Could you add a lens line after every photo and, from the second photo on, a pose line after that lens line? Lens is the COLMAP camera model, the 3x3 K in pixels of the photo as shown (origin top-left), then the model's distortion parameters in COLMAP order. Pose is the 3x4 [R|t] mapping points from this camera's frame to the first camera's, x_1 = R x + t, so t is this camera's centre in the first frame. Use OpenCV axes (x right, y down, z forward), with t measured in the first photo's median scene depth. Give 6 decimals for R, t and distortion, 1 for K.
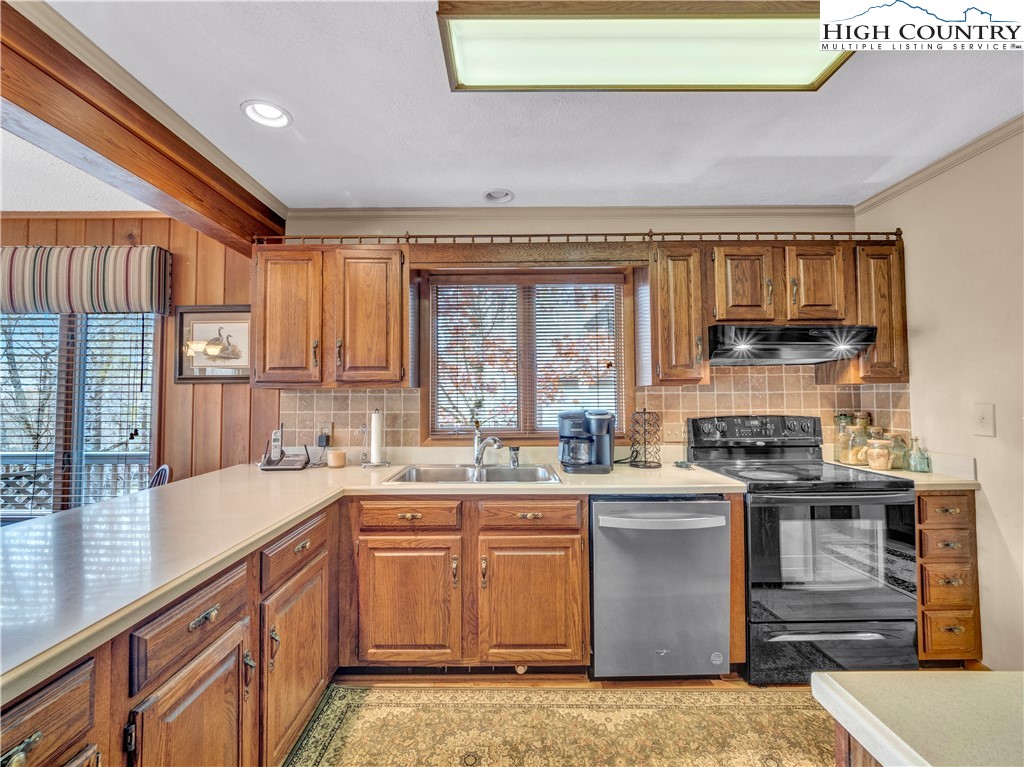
lens RADIAL K [[432.9, 0, 505.2], [0, 432.9, 381.2], [0, 0, 1]] dist [-0.005461, -0.000642]
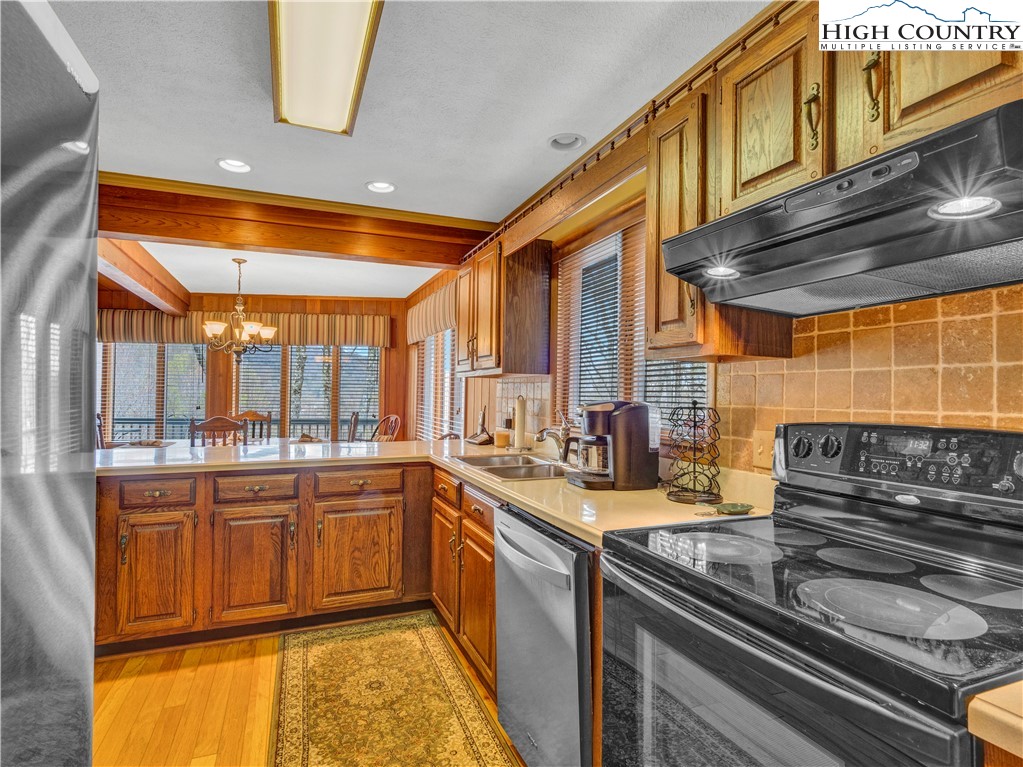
lens RADIAL K [[541.4, 0, 513.1], [0, 541.4, 384.3], [0, 0, 1]] dist [0.000858, 0.000002]
pose [[0.382055, -0.005232, -0.924125, 0.914617], [0.016354, 0.999866, 0.001101, 0.037240], [0.923995, -0.015534, 0.382089, 0.504202]]
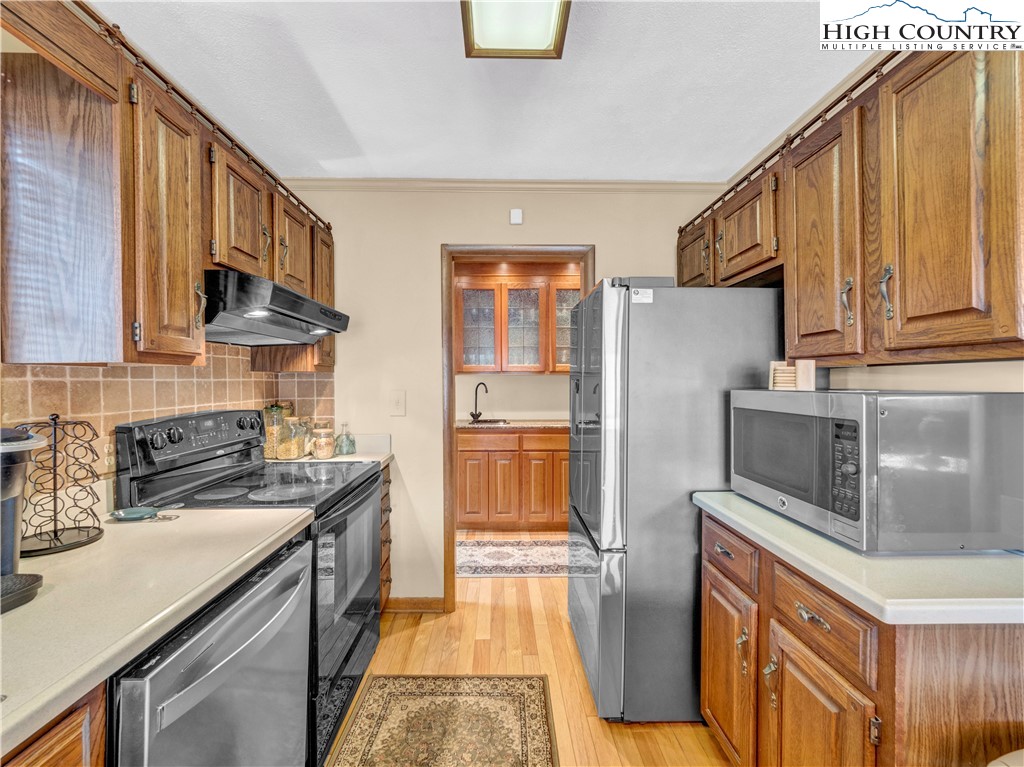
lens RADIAL K [[432.9, 0, 513.3], [0, 432.9, 383.5], [0, 0, 1]] dist [-0.005461, -0.000642]
pose [[-0.021028, 0.000508, 0.999779, -0.129025], [-0.032155, 0.999482, -0.001184, 0.017504], [-0.999262, -0.032173, -0.021001, 0.546614]]
